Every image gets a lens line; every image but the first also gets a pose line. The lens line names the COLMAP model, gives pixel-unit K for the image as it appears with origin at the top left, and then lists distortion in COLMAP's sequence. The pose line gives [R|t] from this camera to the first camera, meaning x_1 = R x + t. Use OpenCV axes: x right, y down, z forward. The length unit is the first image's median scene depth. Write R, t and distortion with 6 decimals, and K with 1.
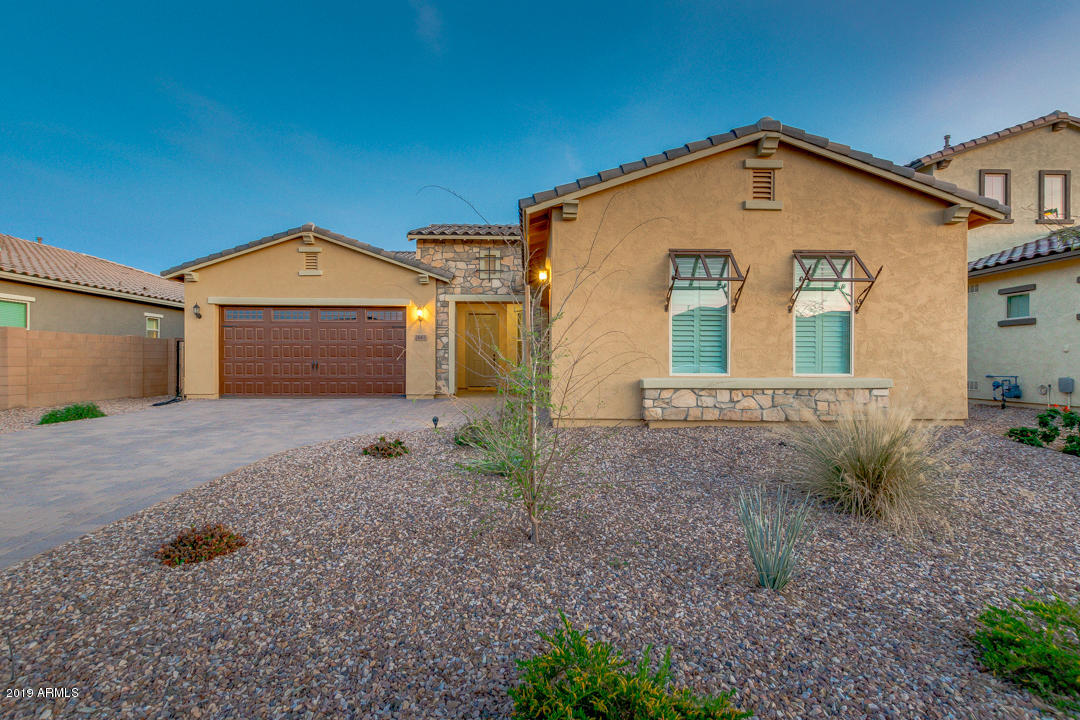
lens RADIAL K [[494.5, 0, 544.0], [0, 494.5, 358.5], [0, 0, 1]] dist [-0.004791, -0.000150]
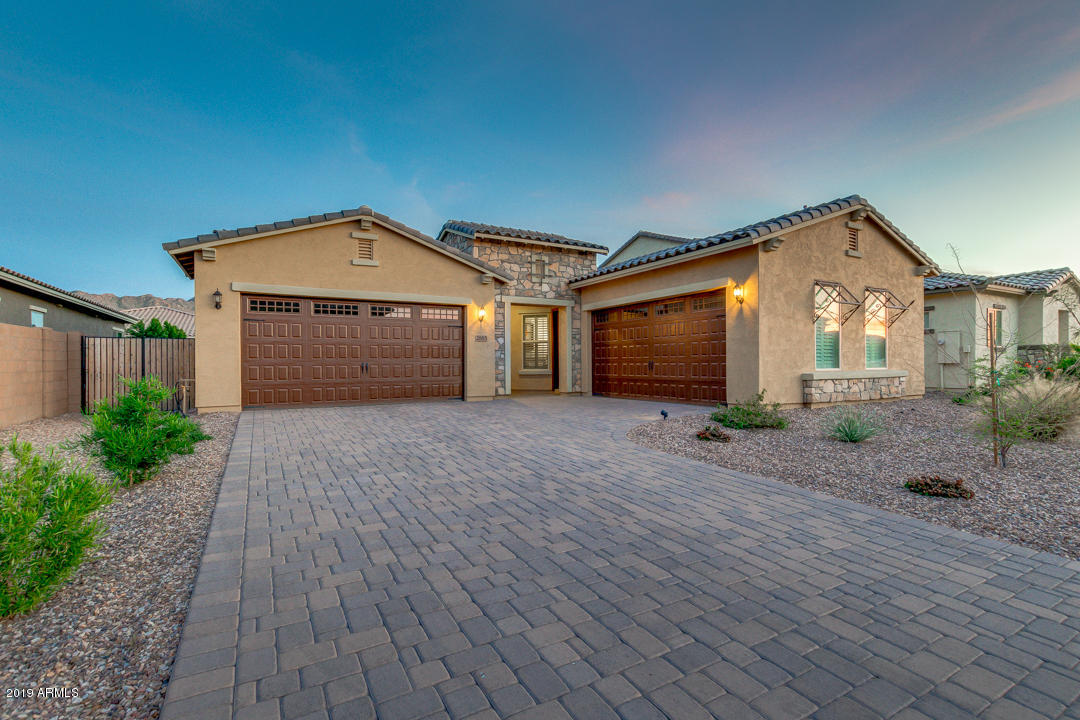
lens RADIAL K [[494.5, 0, 547.4], [0, 494.5, 359.1], [0, 0, 1]] dist [-0.004791, -0.000150]
pose [[0.884693, -0.003891, 0.466158, -0.591104], [0.003966, 0.999992, 0.000821, -0.000795], [-0.466158, 0.001122, 0.884701, 0.070655]]
